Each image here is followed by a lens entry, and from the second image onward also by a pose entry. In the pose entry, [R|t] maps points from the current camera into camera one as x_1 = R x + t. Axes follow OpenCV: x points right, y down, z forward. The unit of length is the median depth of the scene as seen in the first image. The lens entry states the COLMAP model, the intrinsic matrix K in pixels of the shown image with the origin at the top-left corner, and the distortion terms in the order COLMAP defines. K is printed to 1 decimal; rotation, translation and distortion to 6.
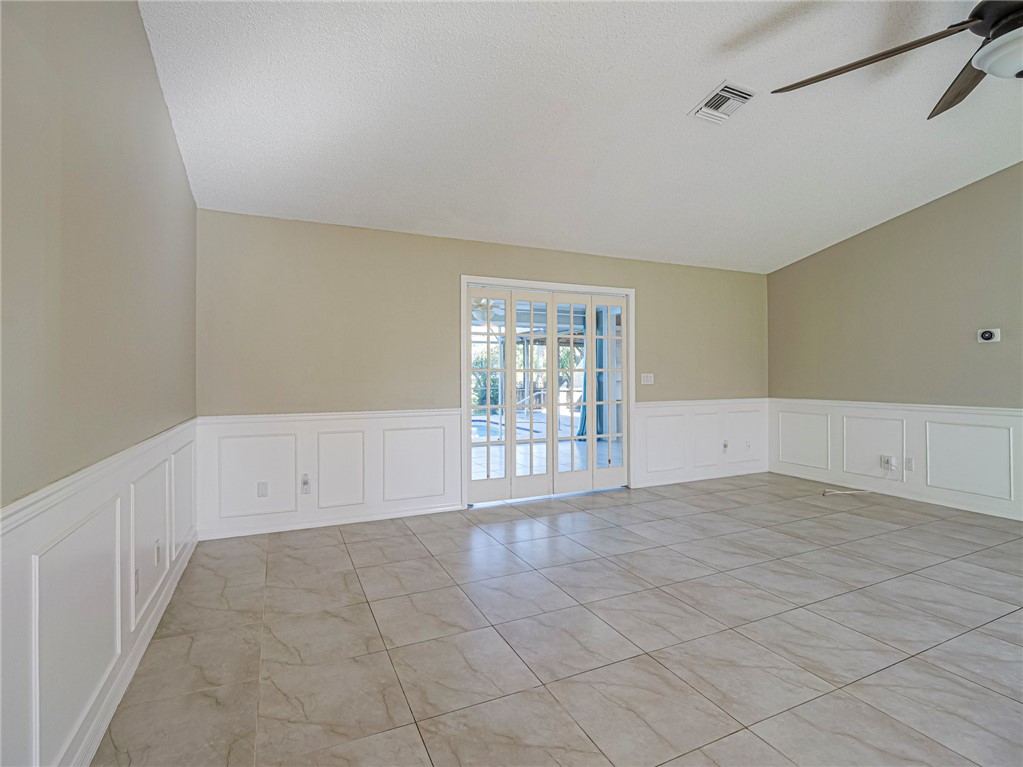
lens RADIAL K [[490.0, 0, 485.8], [0, 490.0, 369.6], [0, 0, 1]] dist [-0.018124, 0.000477]
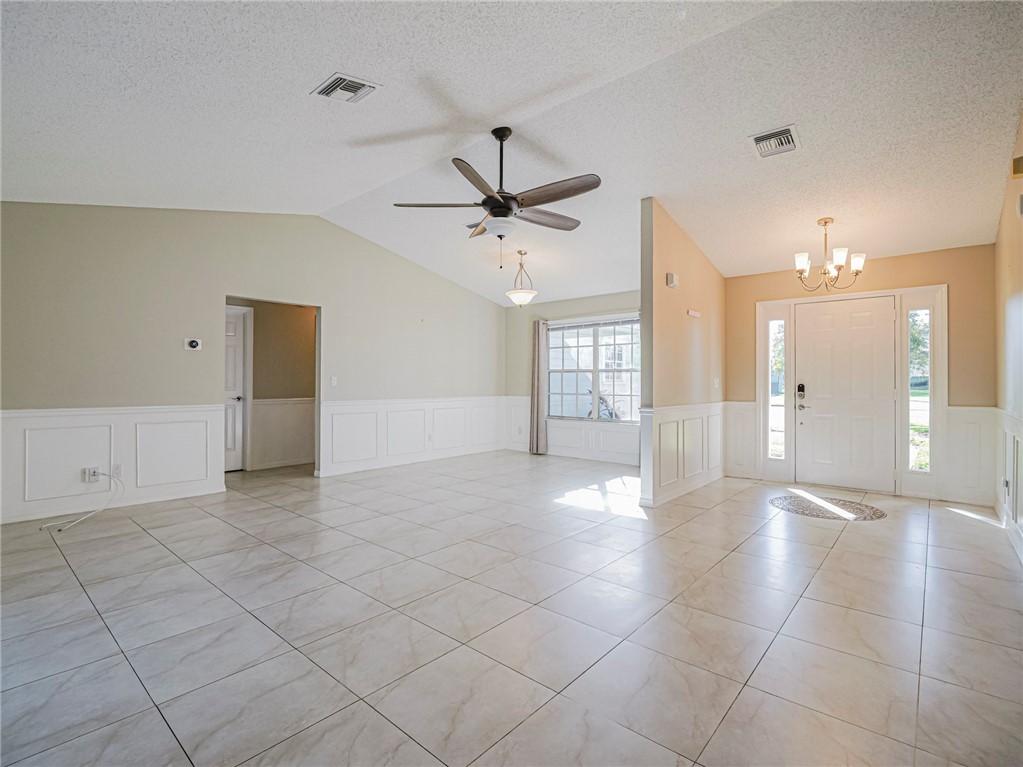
lens RADIAL K [[490.0, 0, 517.6], [0, 490.0, 384.1], [0, 0, 1]] dist [-0.018124, 0.000477]
pose [[-0.444807, 0.000932, 0.895626, -0.411765], [-0.010355, 0.999927, -0.006183, 0.028065], [-0.895567, -0.012024, -0.444765, 0.897496]]
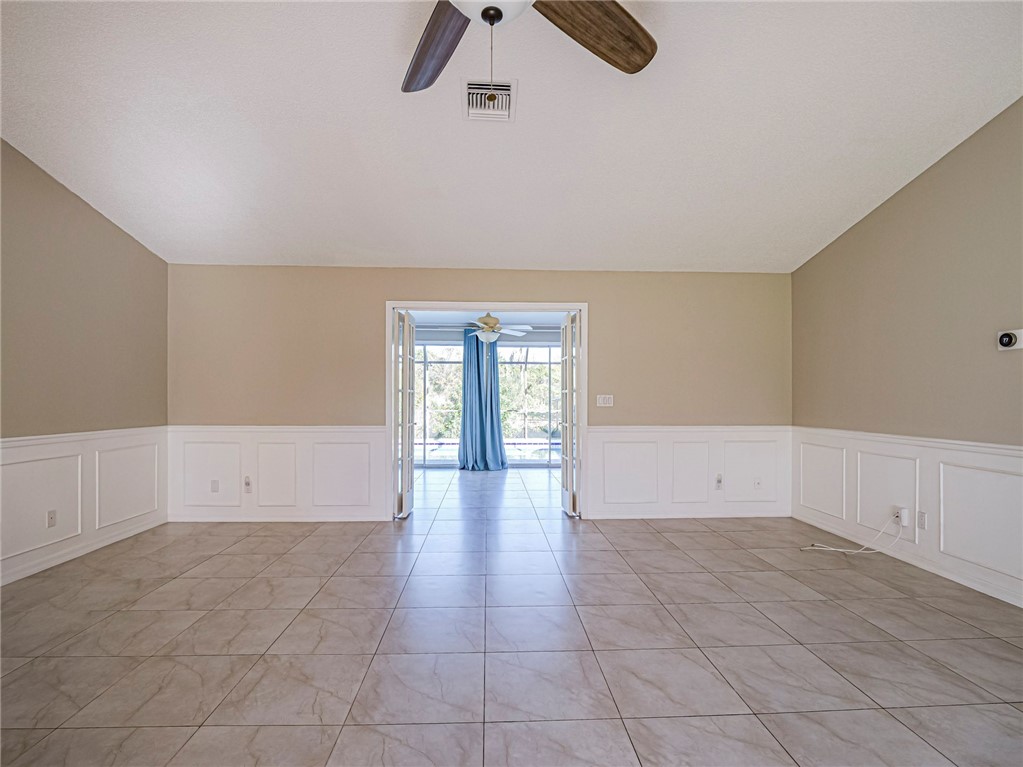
lens RADIAL K [[490.0, 0, 494.4], [0, 490.0, 392.1], [0, 0, 1]] dist [-0.018124, 0.000477]
pose [[0.931849, 0.002697, -0.362835, 0.673259], [-0.002885, 0.999996, 0.000022, 0.005701], [0.362834, 0.001026, 0.931853, 0.112020]]
